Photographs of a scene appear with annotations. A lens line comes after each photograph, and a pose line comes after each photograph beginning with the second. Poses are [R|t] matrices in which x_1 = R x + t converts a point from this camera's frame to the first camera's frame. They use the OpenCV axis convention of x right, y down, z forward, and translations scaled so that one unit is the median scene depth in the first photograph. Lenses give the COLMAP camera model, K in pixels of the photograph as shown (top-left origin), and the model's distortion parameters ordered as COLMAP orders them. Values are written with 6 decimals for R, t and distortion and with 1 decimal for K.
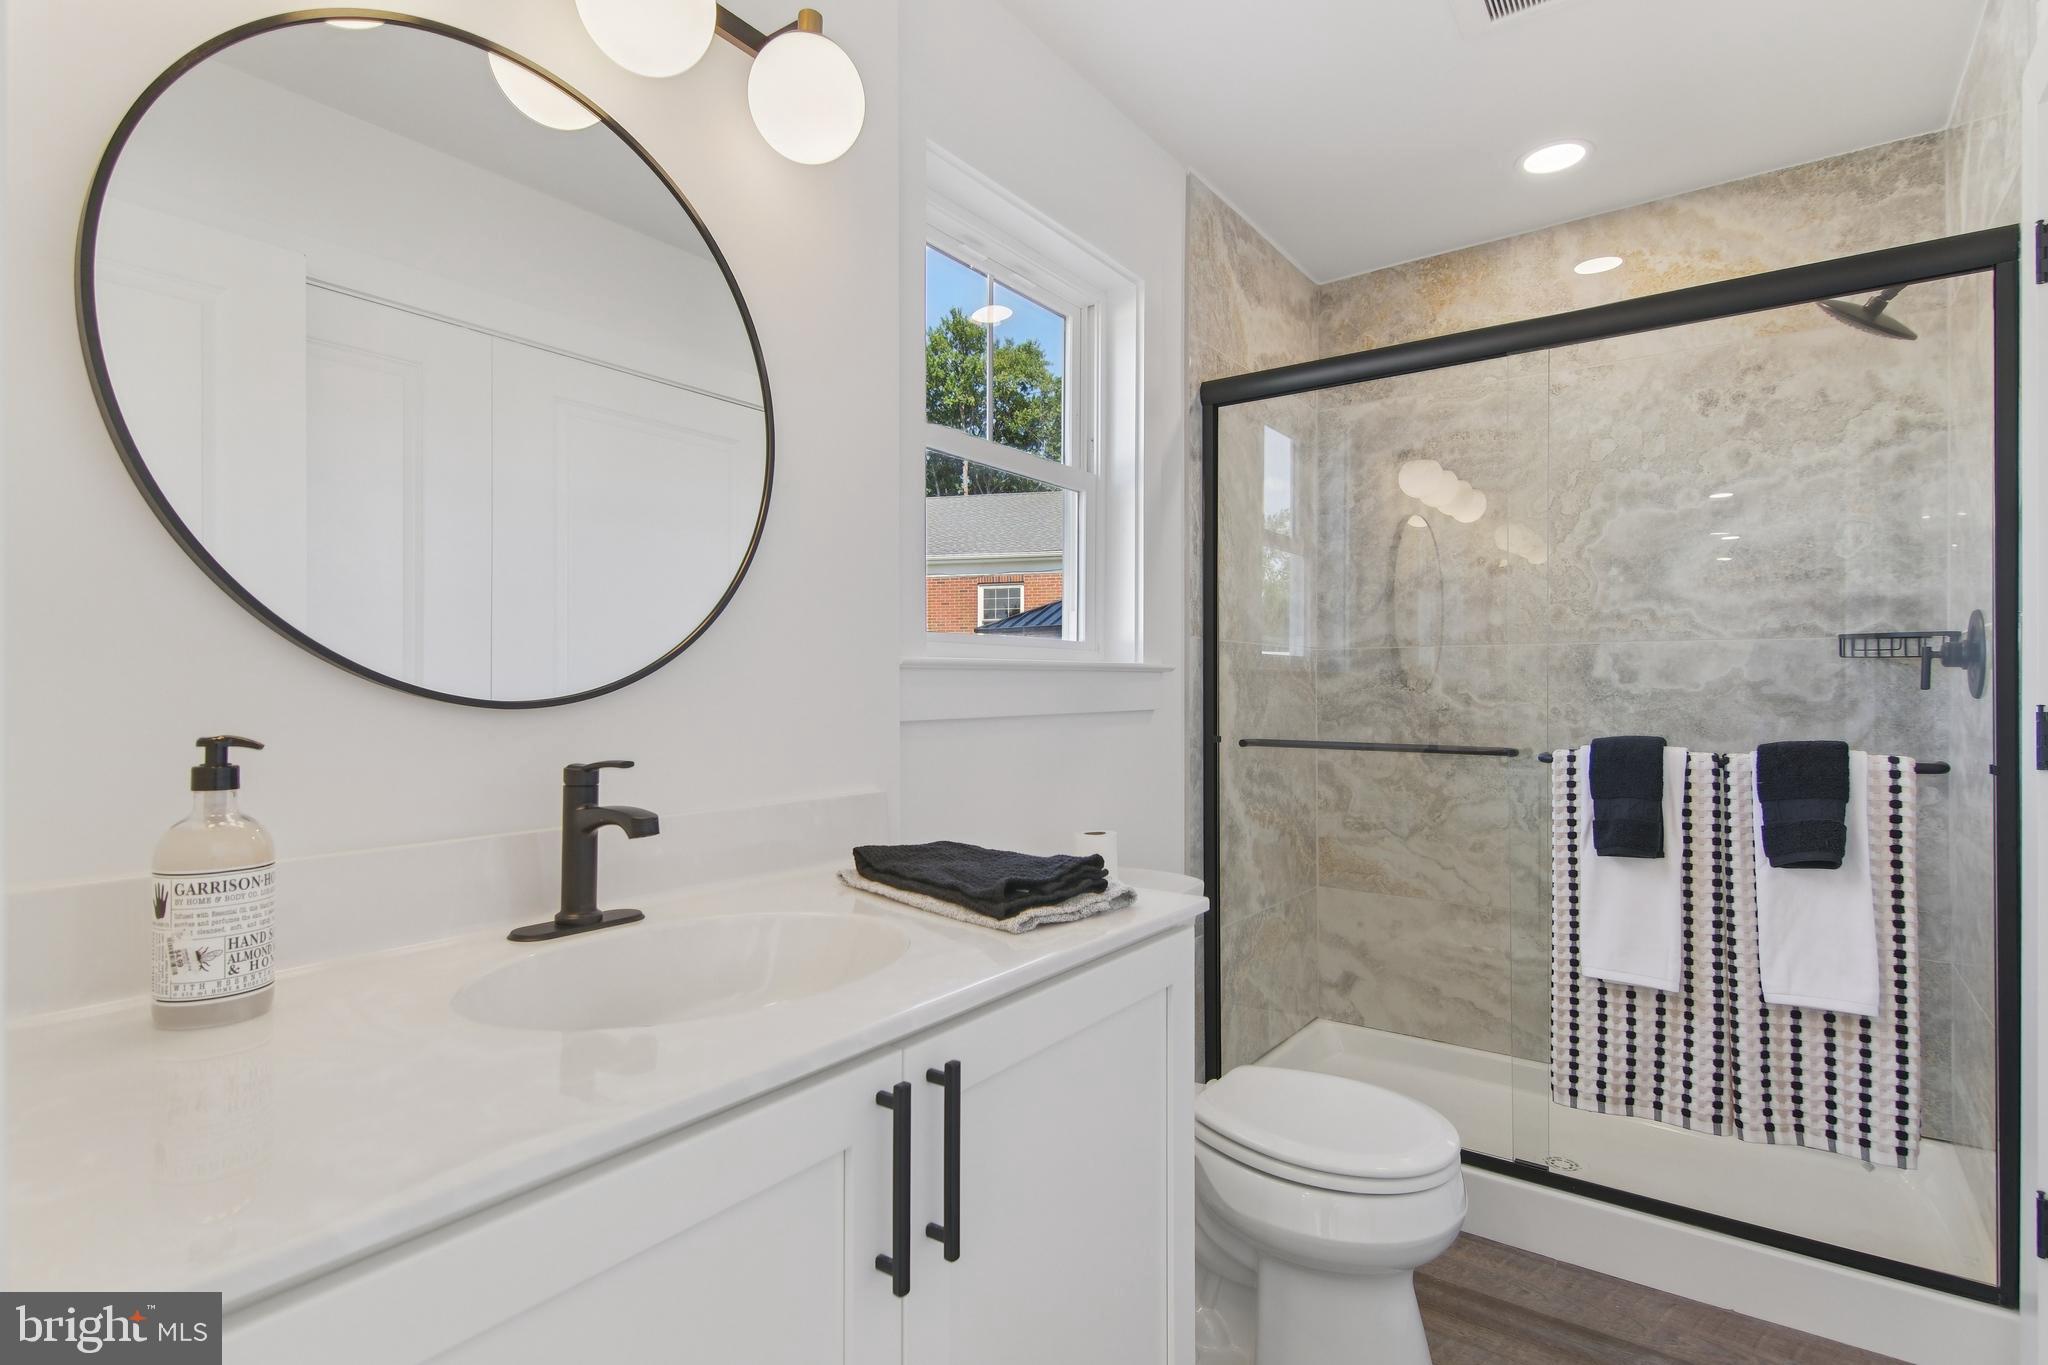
lens RADIAL K [[1029.6, 0, 1024.9], [0, 1029.6, 691.7], [0, 0, 1]] dist [0.040214, -0.018374]
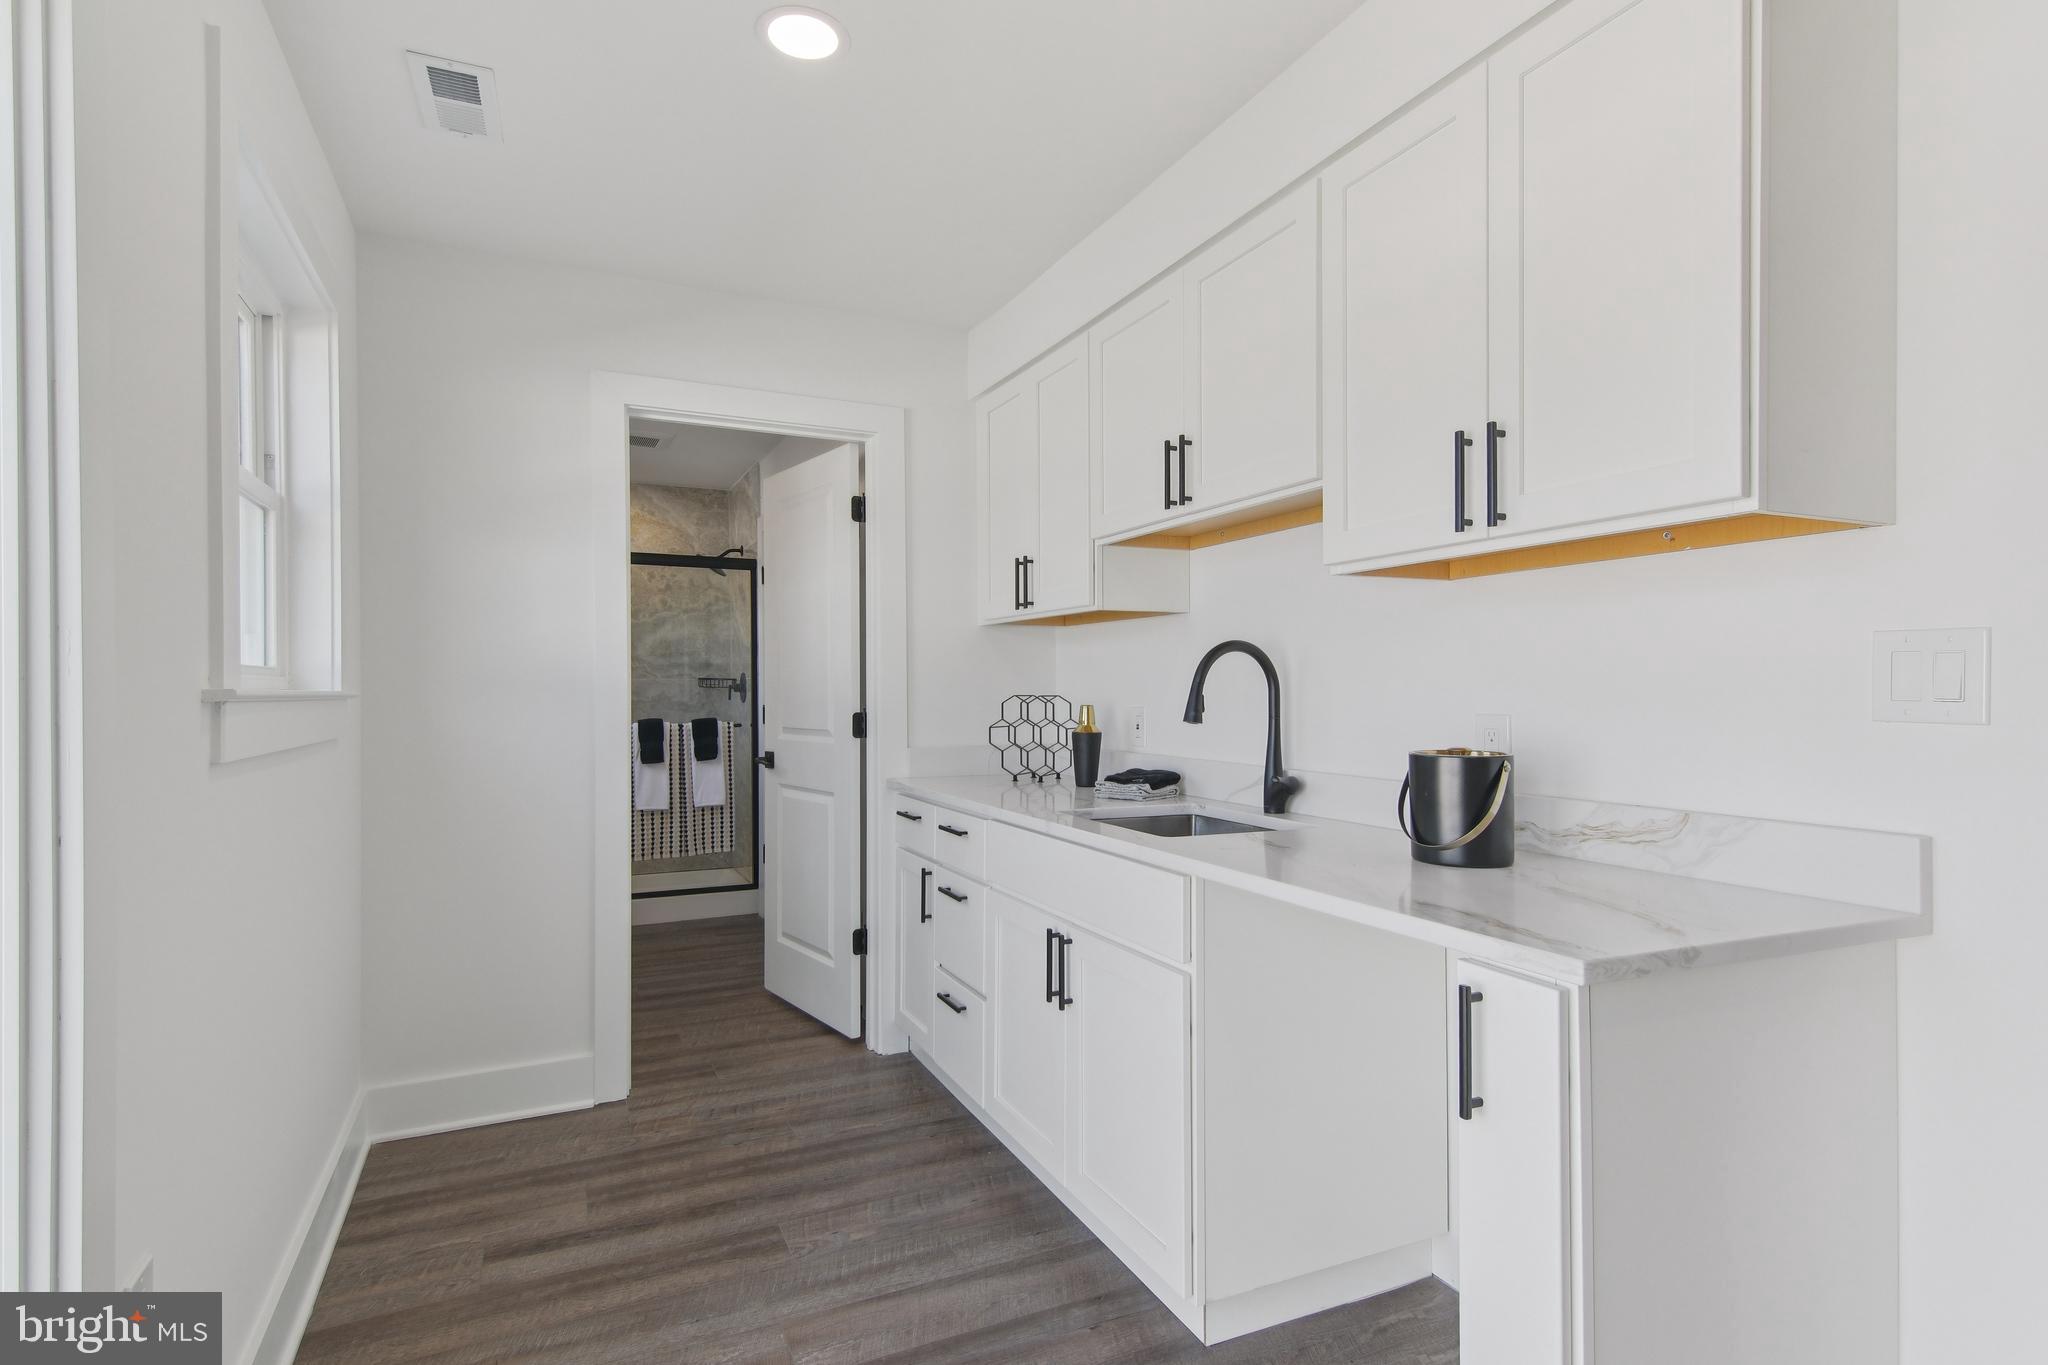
lens RADIAL K [[1029.6, 0, 1024.9], [0, 1029.6, 691.7], [0, 0, 1]] dist [0.040214, -0.018374]
pose [[0.488701, -0.002516, 0.872447, -1.291352], [0.003749, 0.999993, 0.000784, -0.025240], [-0.872443, 0.002887, 0.488707, -1.155642]]
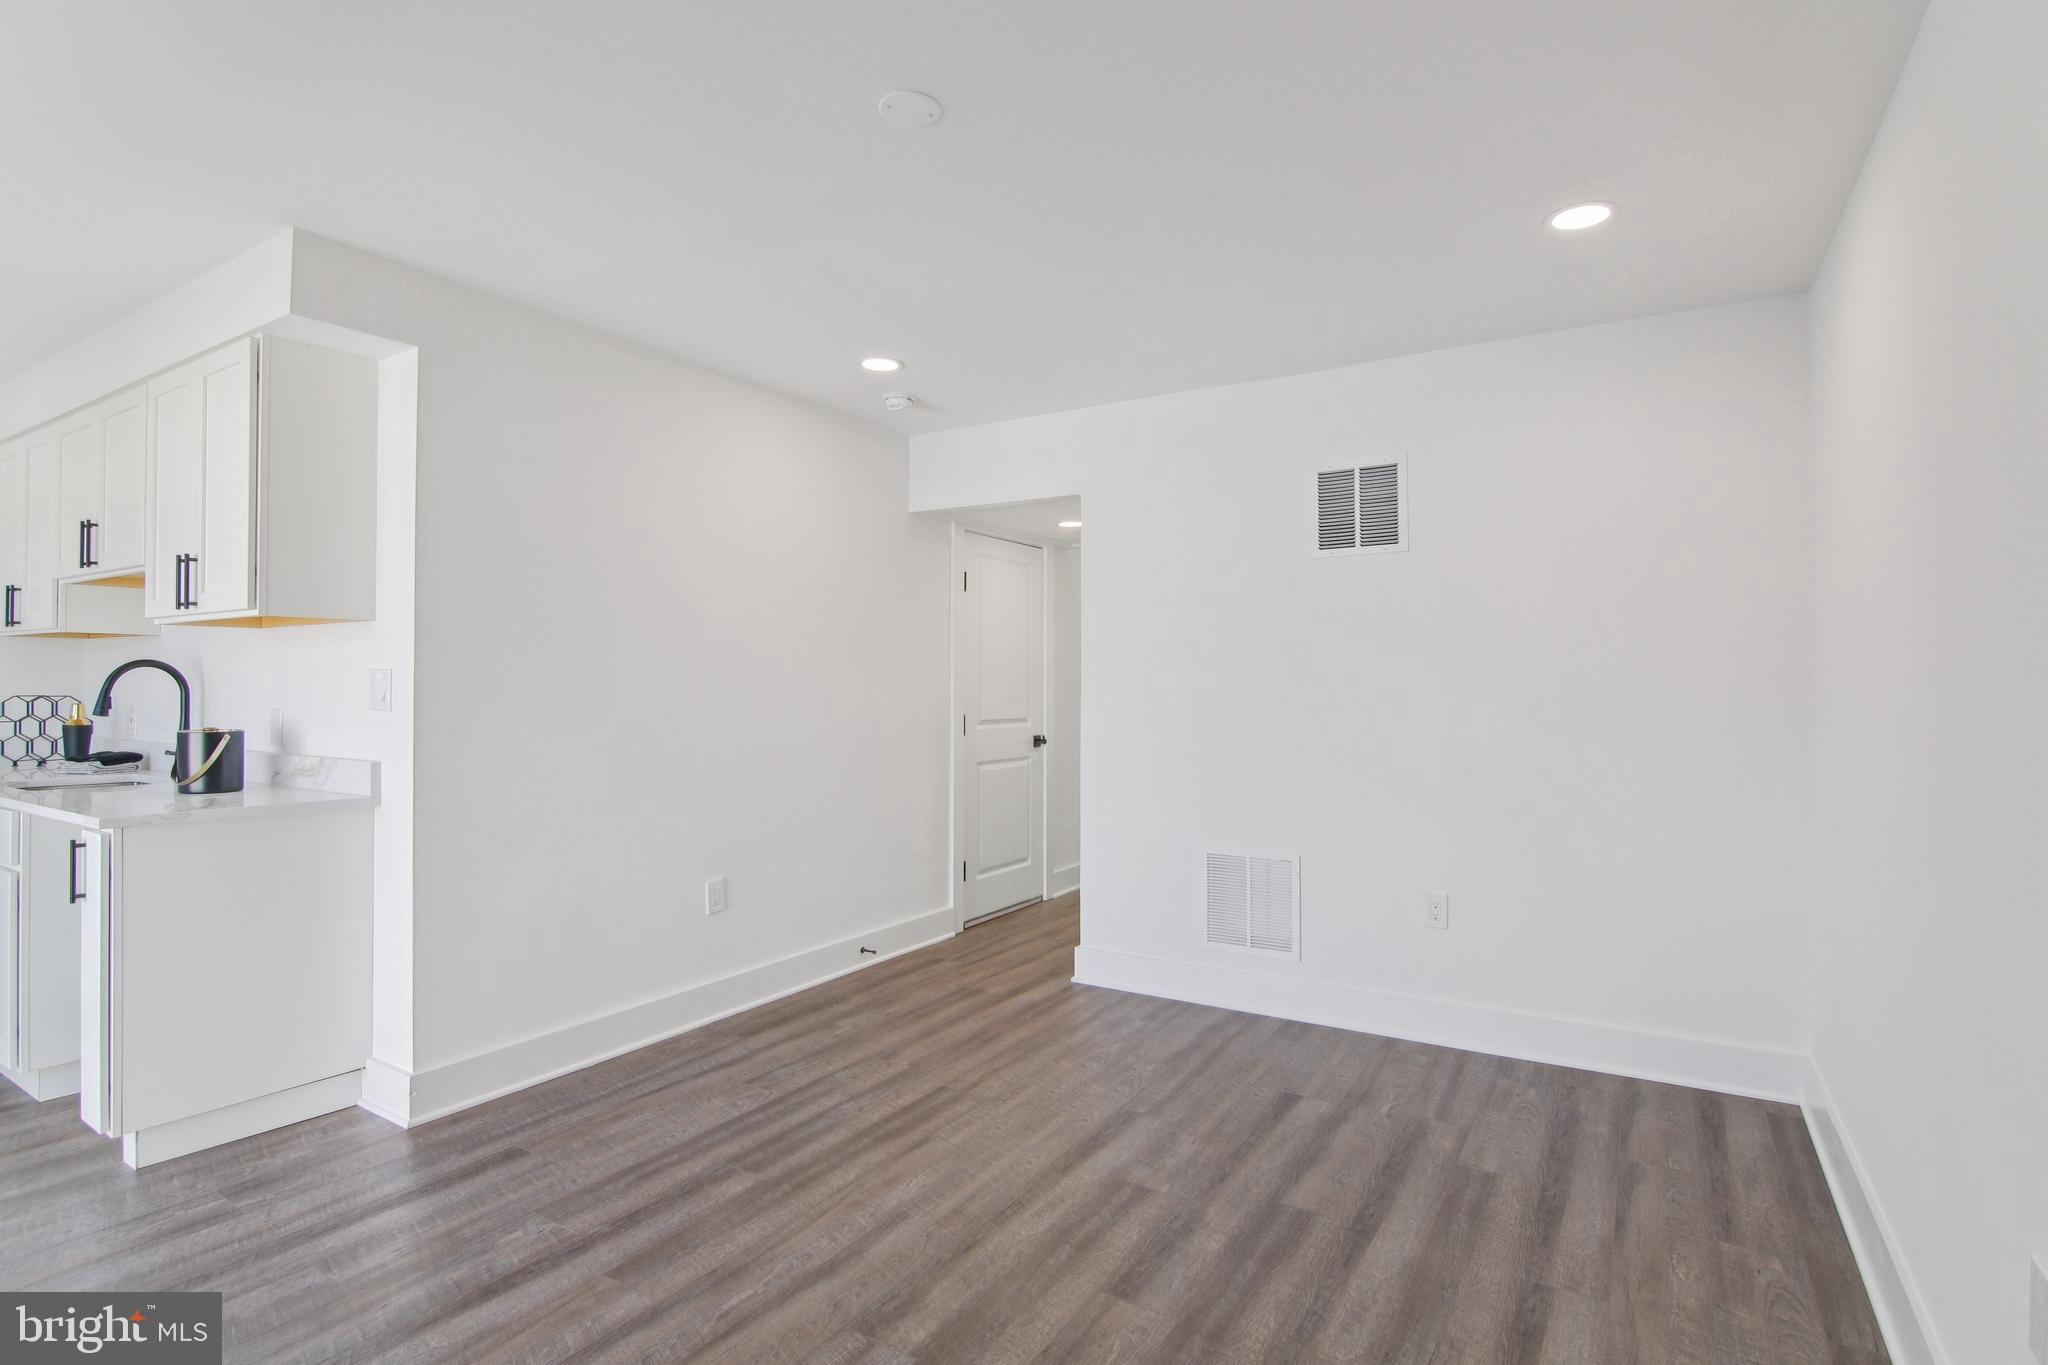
lens RADIAL K [[1011.9, 0, 1028.1], [0, 1011.9, 672.8], [0, 0, 1]] dist [-0.019678, -0.005531]
pose [[-0.074873, 0.010322, 0.997140, -1.950410], [0.000866, 0.999947, -0.010286, -0.042110], [-0.997193, 0.000094, -0.074878, -2.195853]]
